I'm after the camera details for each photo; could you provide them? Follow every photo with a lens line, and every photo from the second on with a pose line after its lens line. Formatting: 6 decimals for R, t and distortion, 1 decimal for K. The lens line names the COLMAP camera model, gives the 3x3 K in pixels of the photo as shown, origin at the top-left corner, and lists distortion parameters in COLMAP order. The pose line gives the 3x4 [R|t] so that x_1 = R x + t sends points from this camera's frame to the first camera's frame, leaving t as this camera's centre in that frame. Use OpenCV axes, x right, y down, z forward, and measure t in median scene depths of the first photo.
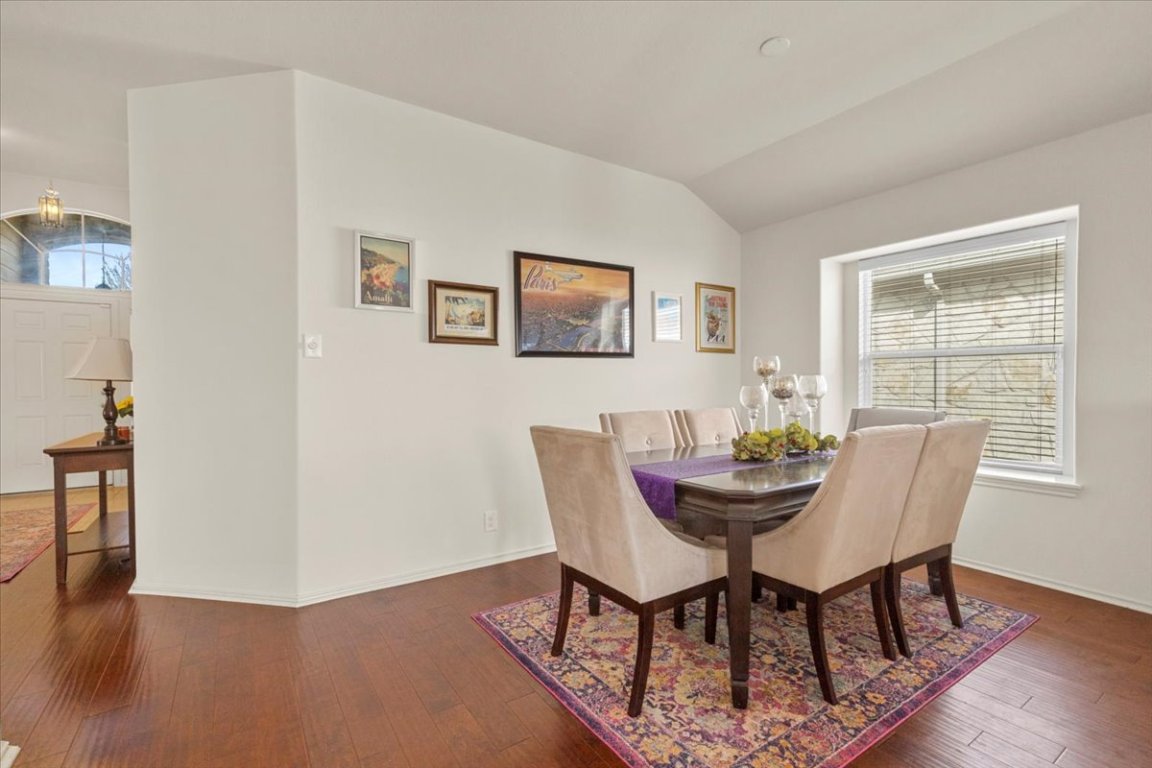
lens RADIAL K [[518.5, 0, 577.5], [0, 518.5, 388.9], [0, 0, 1]] dist [0.003829, -0.000728]
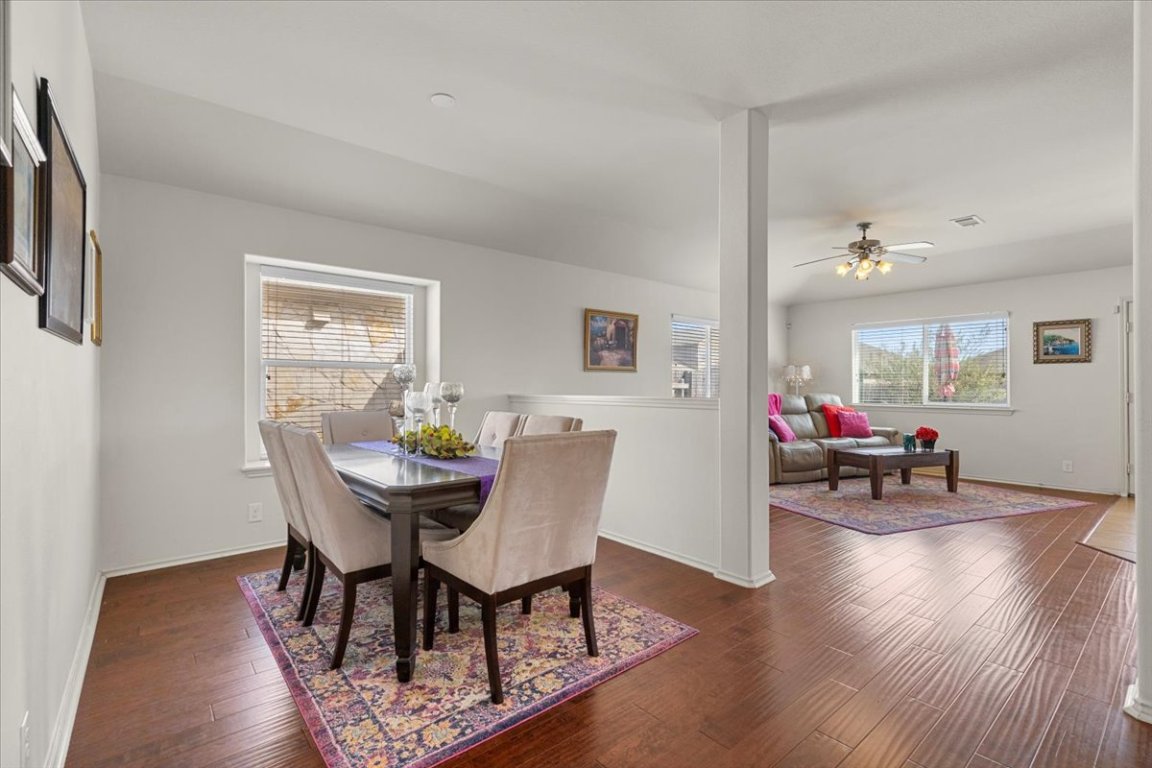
lens RADIAL K [[518.5, 0, 581.4], [0, 518.5, 382.6], [0, 0, 1]] dist [0.003829, -0.000728]
pose [[-0.115456, 0.015770, 0.993187, -0.629842], [0.011758, 0.999826, -0.014509, -0.004353], [-0.993243, 0.010002, -0.115621, 0.649520]]
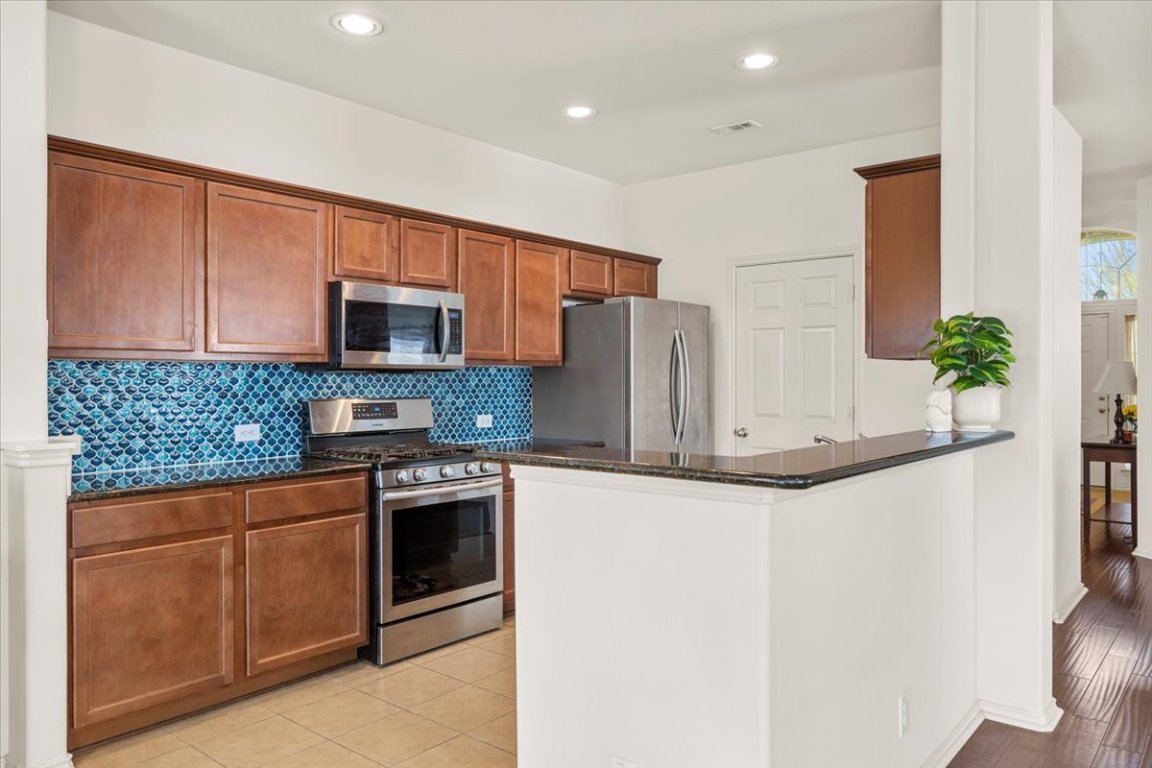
lens RADIAL K [[818.2, 0, 575.4], [0, 818.2, 376.0], [0, 0, 1]] dist [0.012806, -0.005383]
pose [[0.285319, 0.006142, -0.958413, 0.657533], [-0.016422, 0.999864, 0.001519, -0.040358], [0.958292, 0.015305, 0.285381, -0.858397]]
